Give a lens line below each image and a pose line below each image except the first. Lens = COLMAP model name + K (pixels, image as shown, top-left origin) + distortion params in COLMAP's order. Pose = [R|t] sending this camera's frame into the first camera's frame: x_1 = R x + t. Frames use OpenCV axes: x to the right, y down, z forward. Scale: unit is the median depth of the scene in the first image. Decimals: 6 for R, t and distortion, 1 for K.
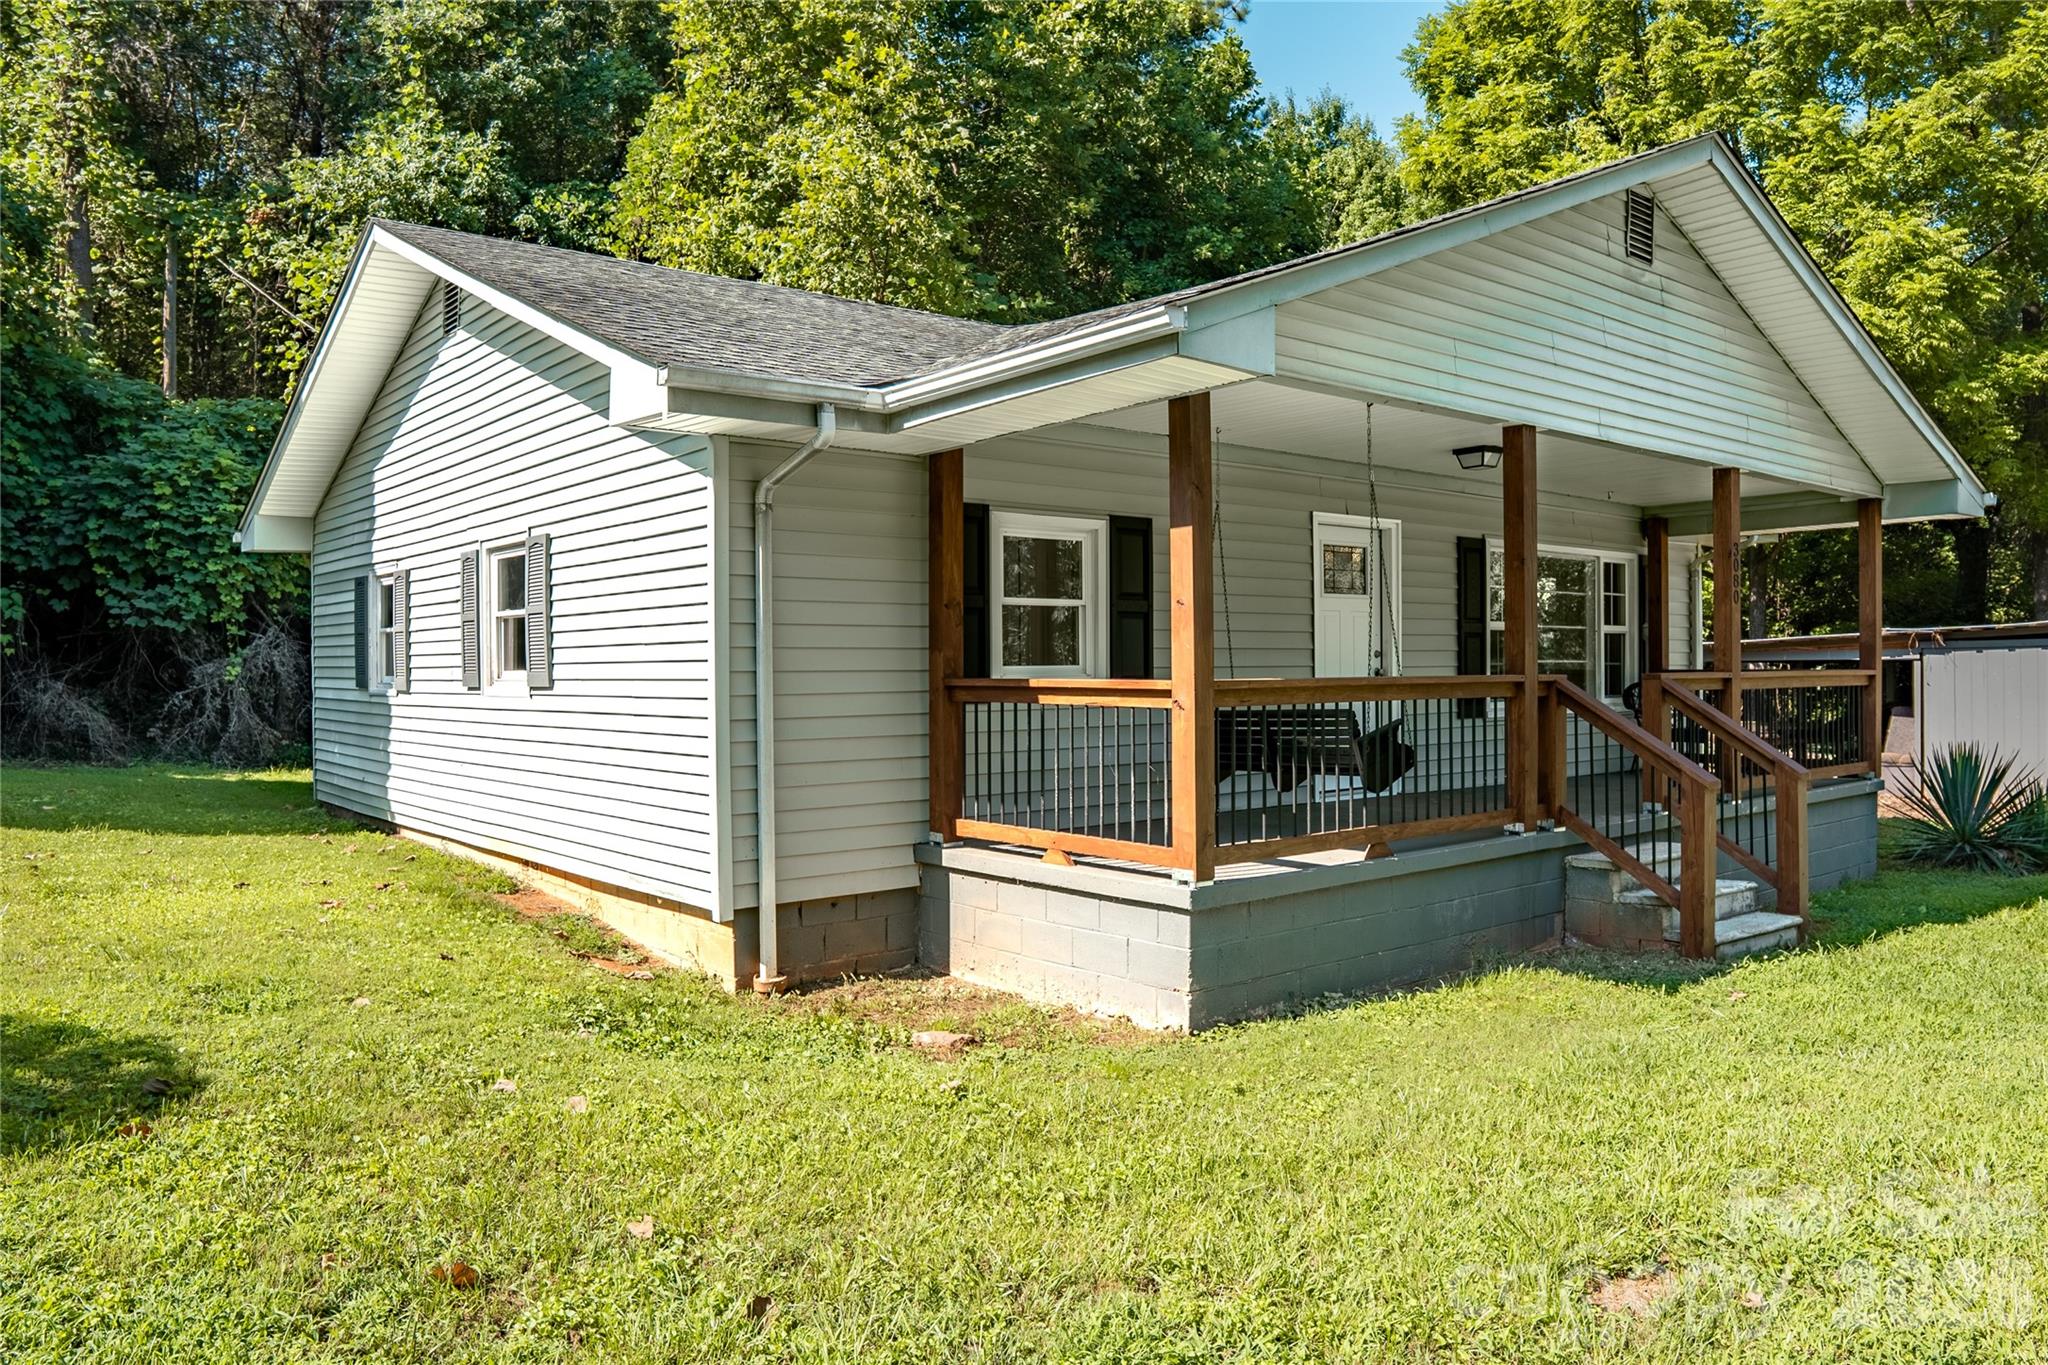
lens RADIAL K [[1494.5, 0, 1018.7], [0, 1494.5, 681.5], [0, 0, 1]] dist [-0.116068, 0.080827]
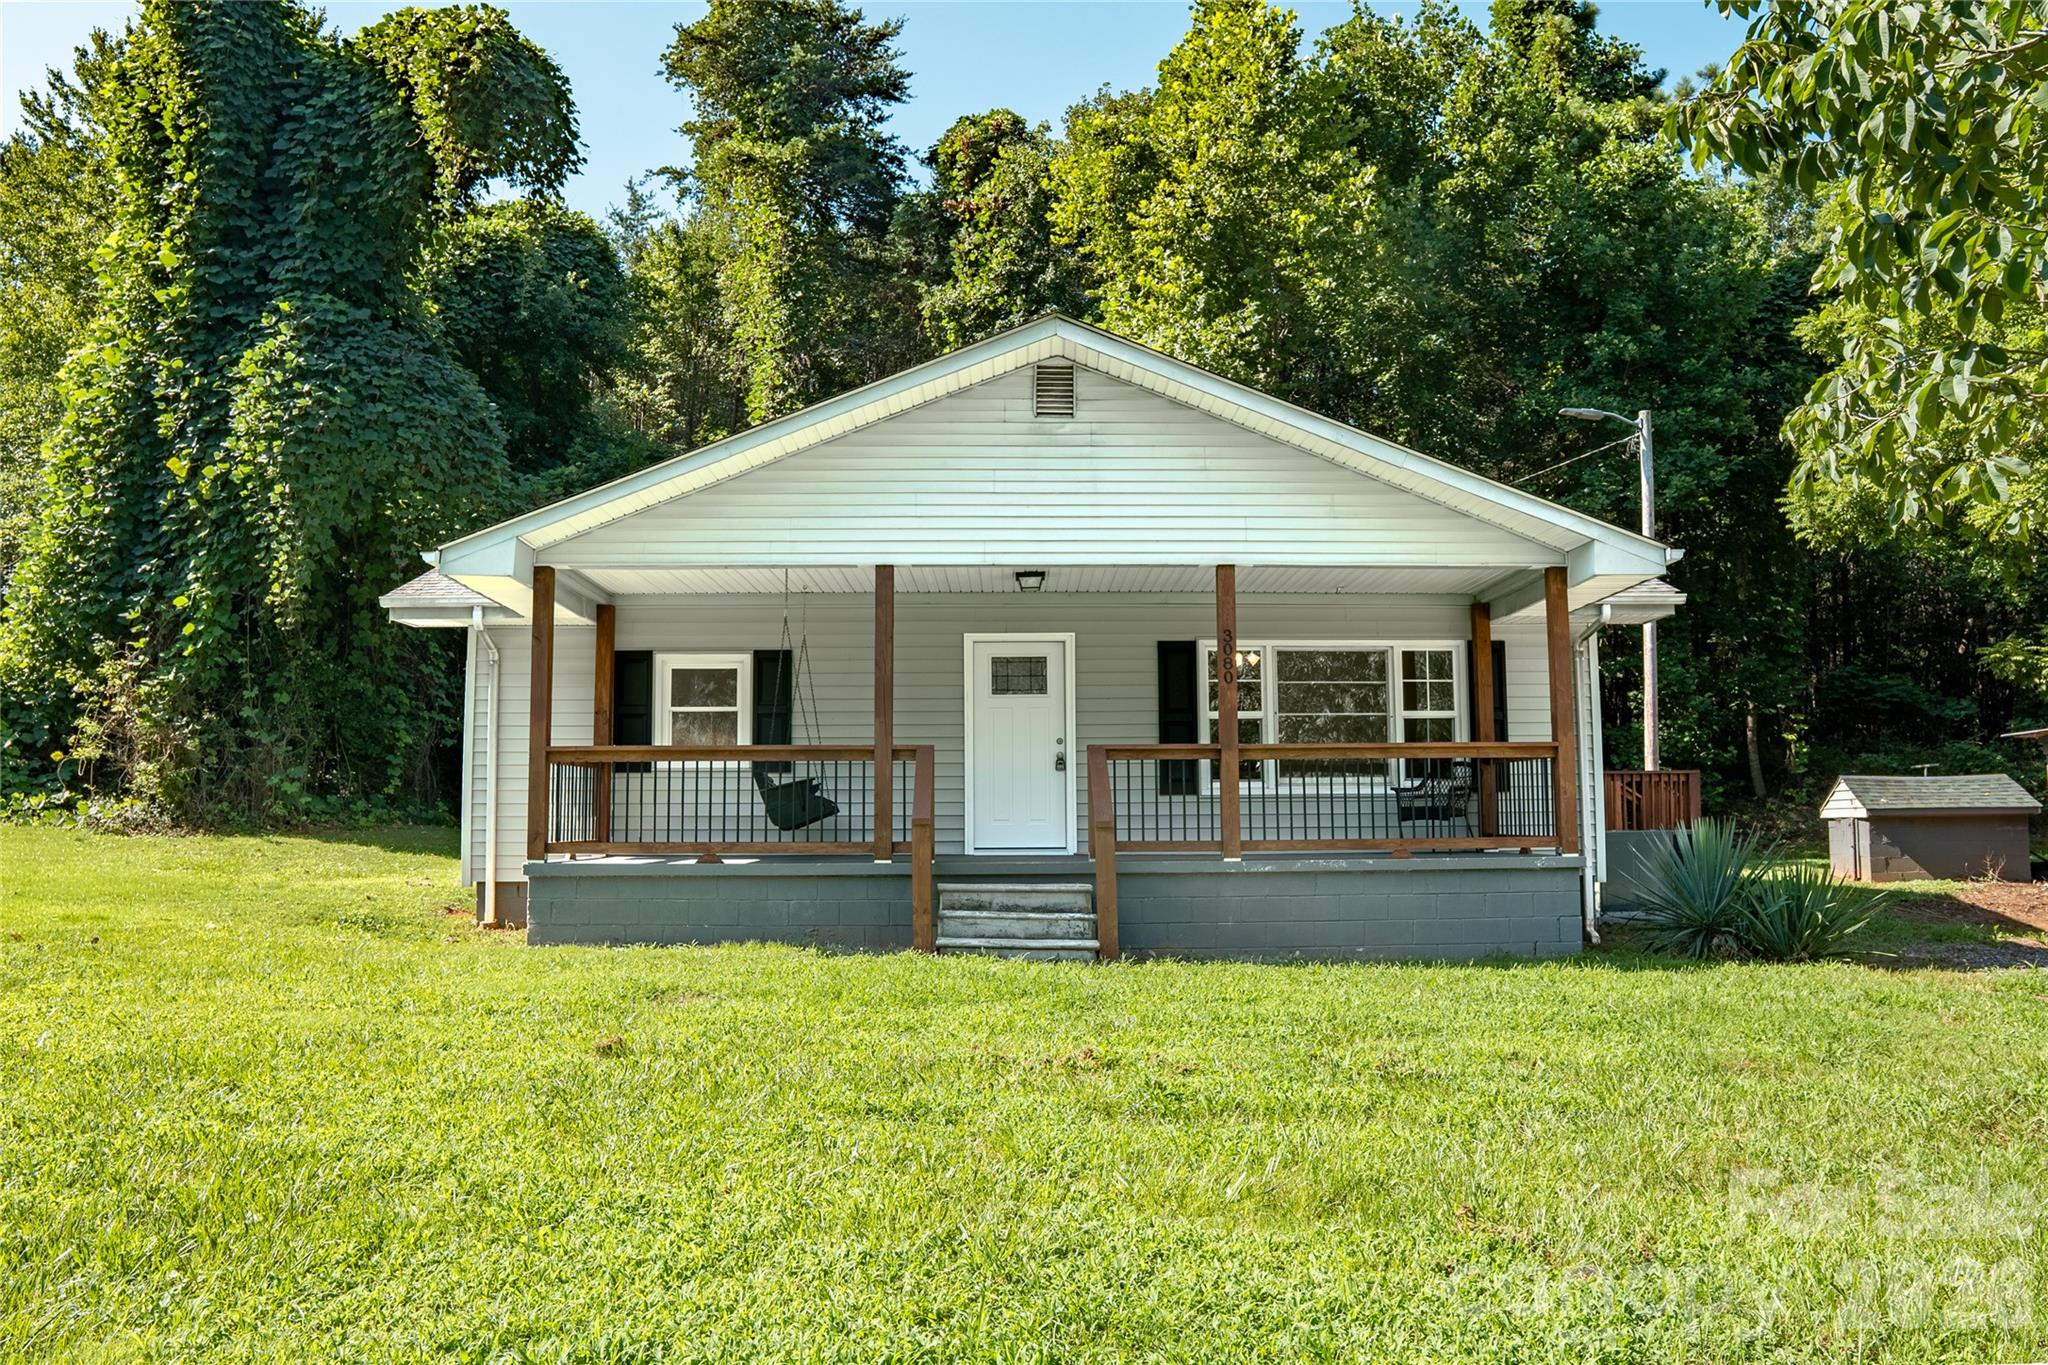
lens RADIAL K [[1494.5, 0, 1032.7], [0, 1494.5, 674.6], [0, 0, 1]] dist [-0.116068, 0.080827]
pose [[0.777572, -0.056887, -0.626215, 0.969535], [-0.007290, 0.995017, -0.099442, 0.048820], [0.628751, 0.081889, 0.773283, 0.008451]]
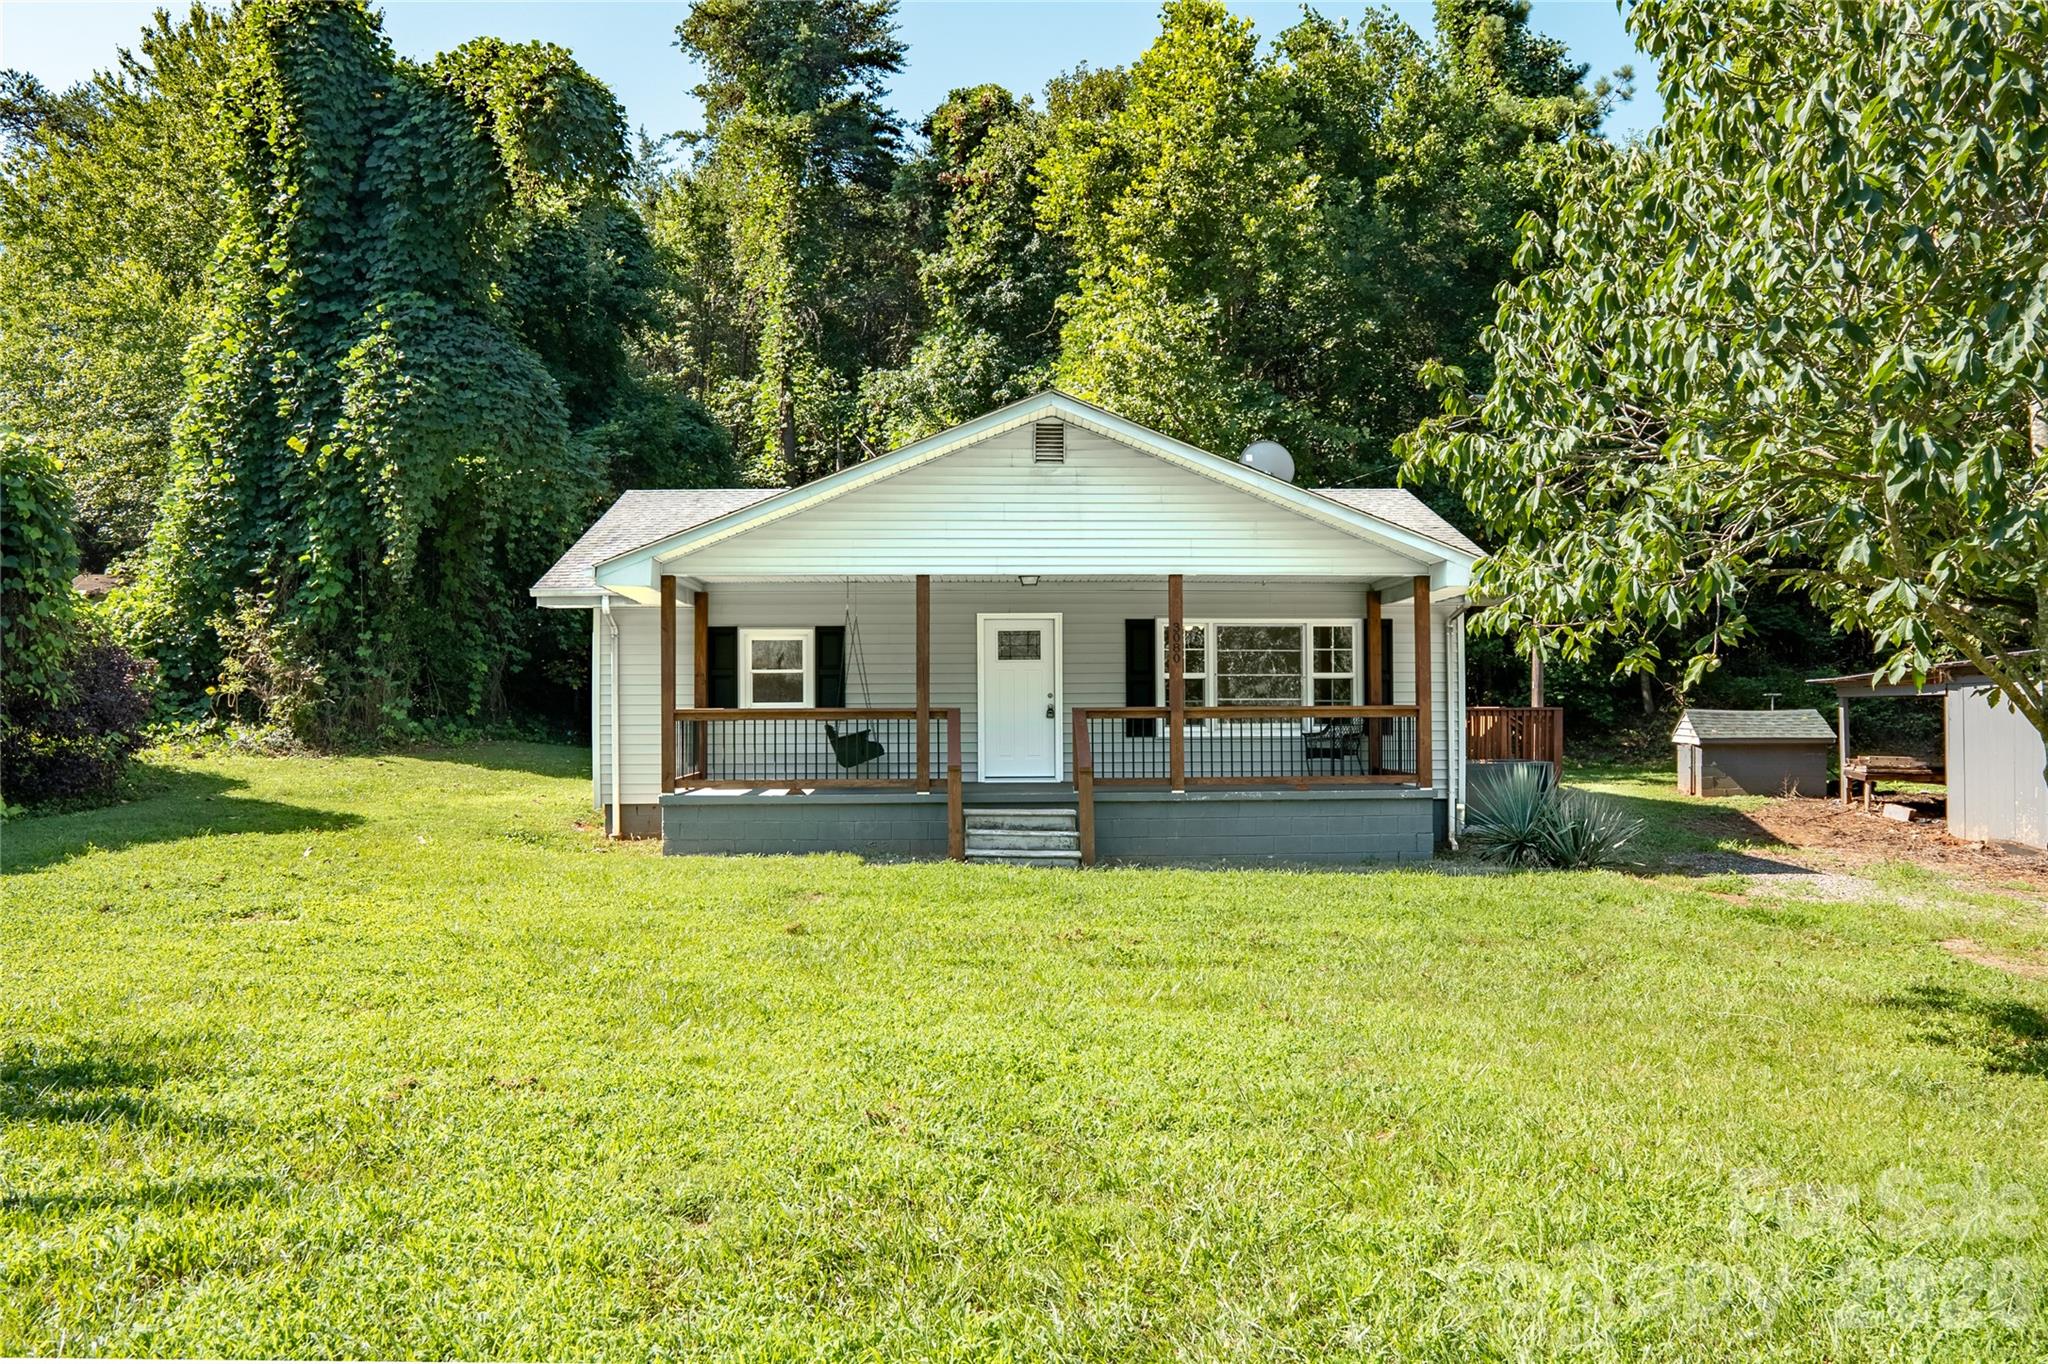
lens RADIAL K [[1494.5, 0, 1025.4], [0, 1494.5, 684.8], [0, 0, 1]] dist [-0.116068, 0.080827]
pose [[0.785782, -0.001736, -0.618501, 1.184303], [-0.007893, 0.999886, -0.012834, -0.008468], [0.618453, 0.014966, 0.785679, -0.297446]]
